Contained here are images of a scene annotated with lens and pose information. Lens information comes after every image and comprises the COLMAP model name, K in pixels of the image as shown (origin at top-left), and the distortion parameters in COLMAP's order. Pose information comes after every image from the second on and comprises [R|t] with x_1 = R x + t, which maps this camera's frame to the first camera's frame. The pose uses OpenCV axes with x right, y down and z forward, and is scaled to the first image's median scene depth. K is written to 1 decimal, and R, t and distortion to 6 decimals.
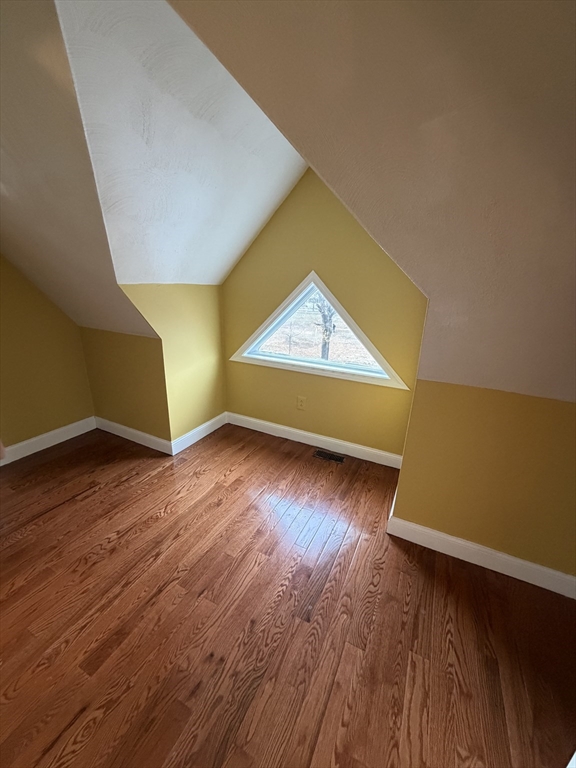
lens RADIAL K [[305.8, 0, 286.1], [0, 305.8, 386.2], [0, 0, 1]] dist [-0.004368, 0.001015]
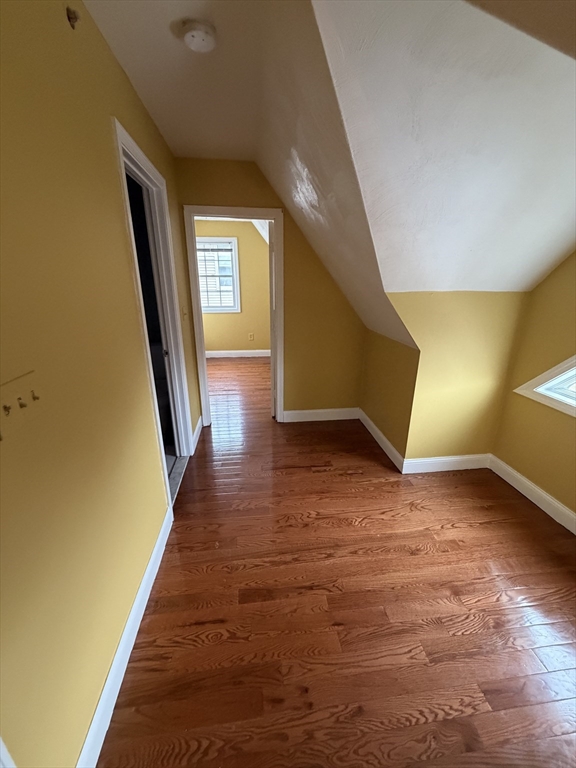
lens RADIAL K [[305.8, 0, 287.7], [0, 305.8, 384.1], [0, 0, 1]] dist [-0.004368, 0.001015]
pose [[0.547962, 0.239390, -0.801518, 0.151917], [-0.253877, 0.960574, 0.113331, -0.066209], [0.797047, 0.141386, 0.587134, 0.168222]]
